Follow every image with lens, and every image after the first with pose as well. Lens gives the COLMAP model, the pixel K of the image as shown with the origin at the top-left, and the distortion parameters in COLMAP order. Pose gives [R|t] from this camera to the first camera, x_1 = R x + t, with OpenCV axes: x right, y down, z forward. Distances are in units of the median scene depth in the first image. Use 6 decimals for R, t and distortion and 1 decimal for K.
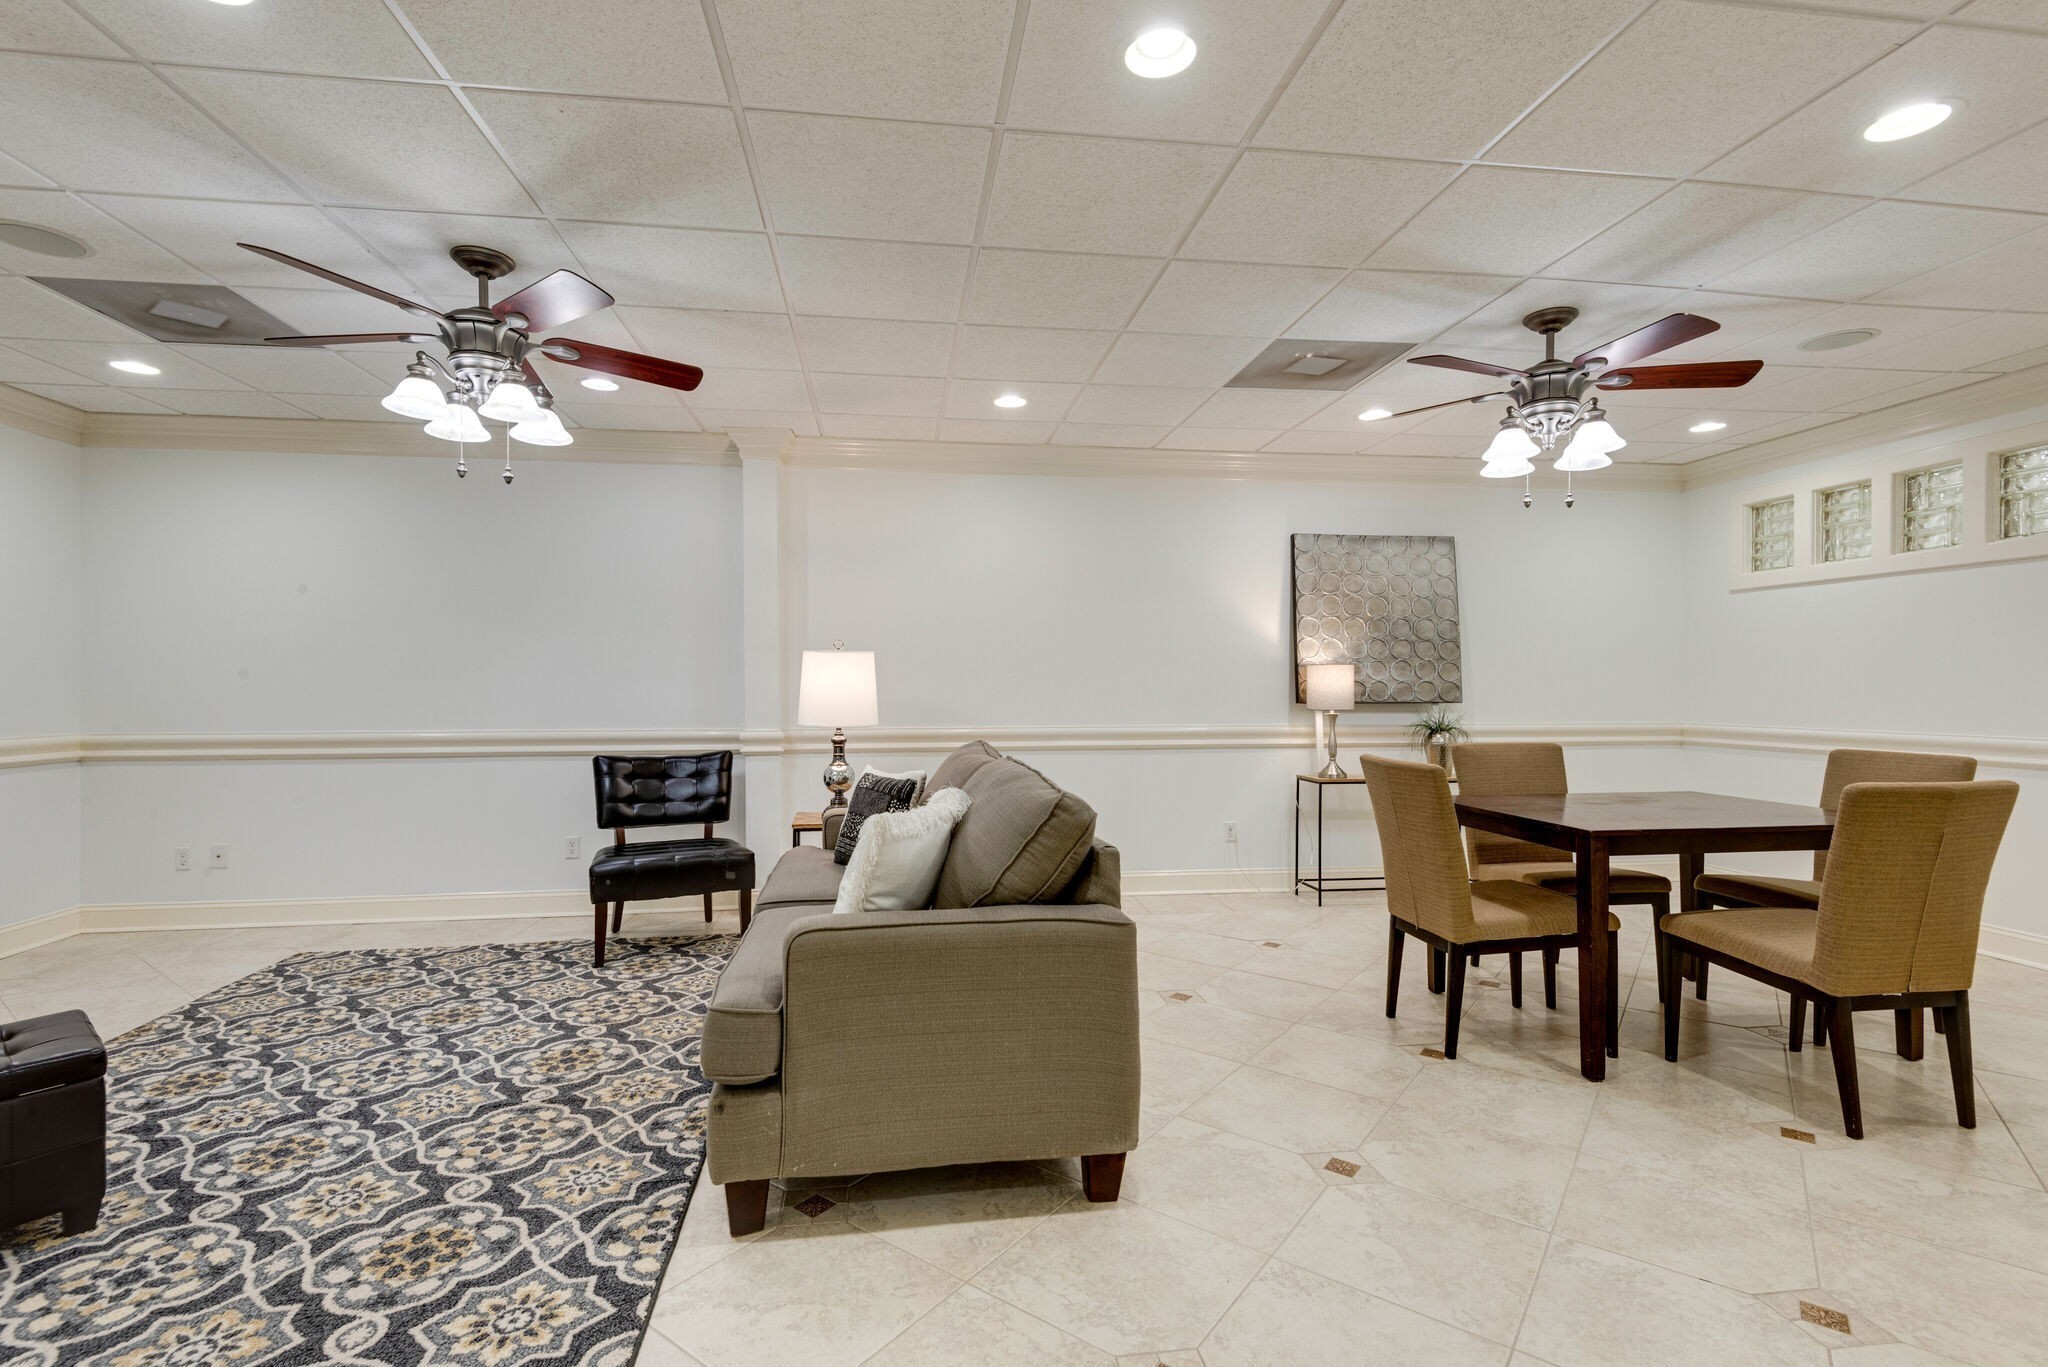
lens RADIAL K [[971.0, 0, 1017.3], [0, 971.0, 690.2], [0, 0, 1]] dist [0.012113, -0.011789]
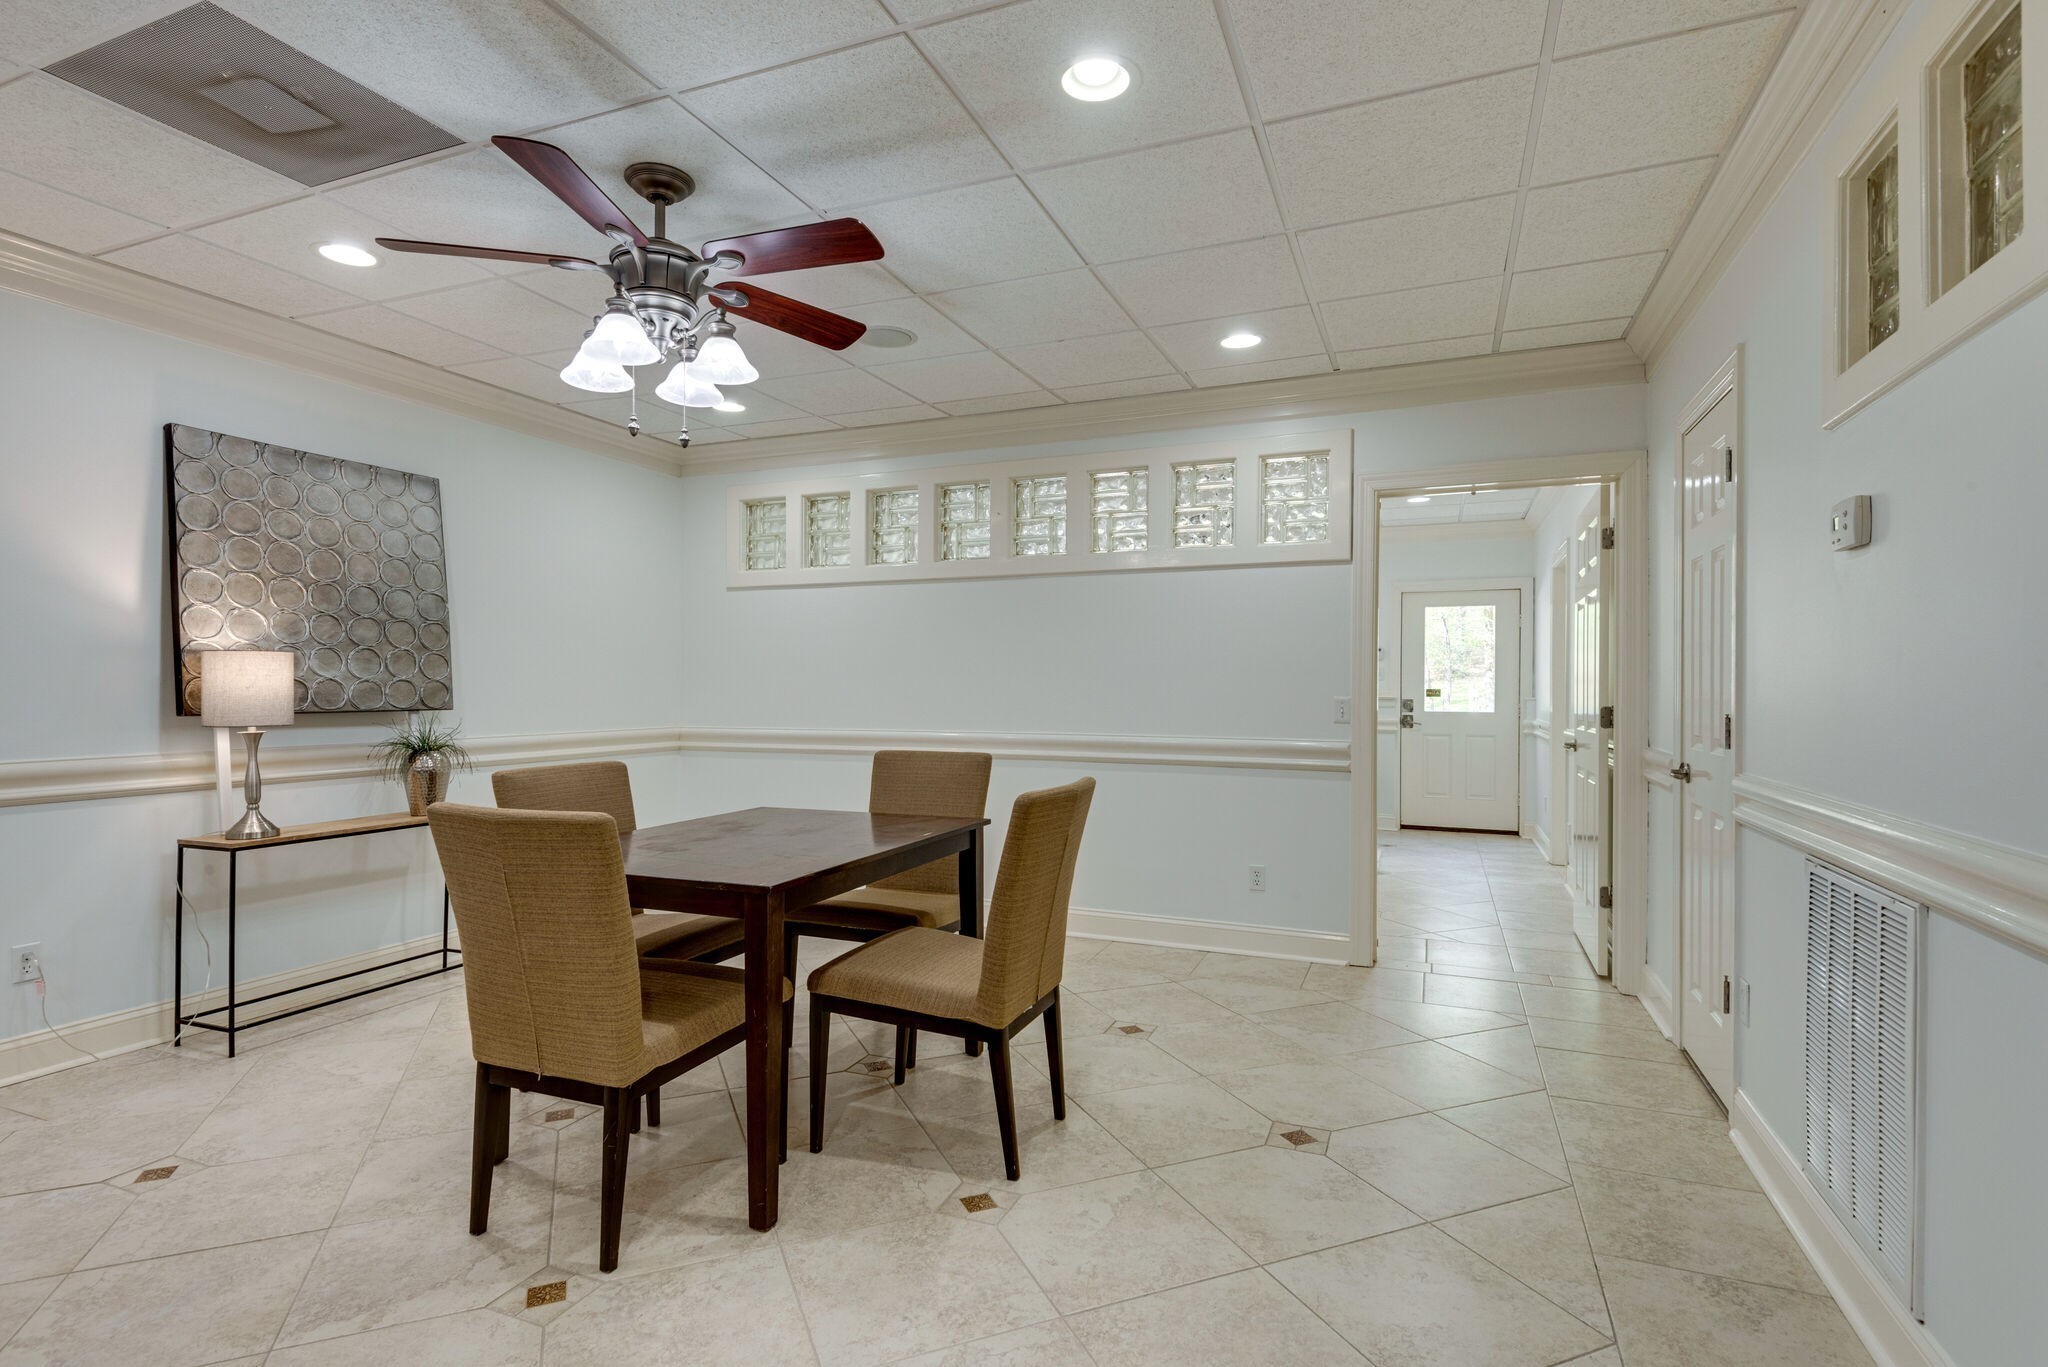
lens RADIAL K [[971.0, 0, 961.3], [0, 971.0, 687.6], [0, 0, 1]] dist [0.012113, -0.011789]
pose [[0.506252, 0.001153, 0.862385, 0.025143], [0.002351, 0.999994, -0.002717, -0.000709], [-0.862382, 0.003403, 0.506246, 0.330685]]
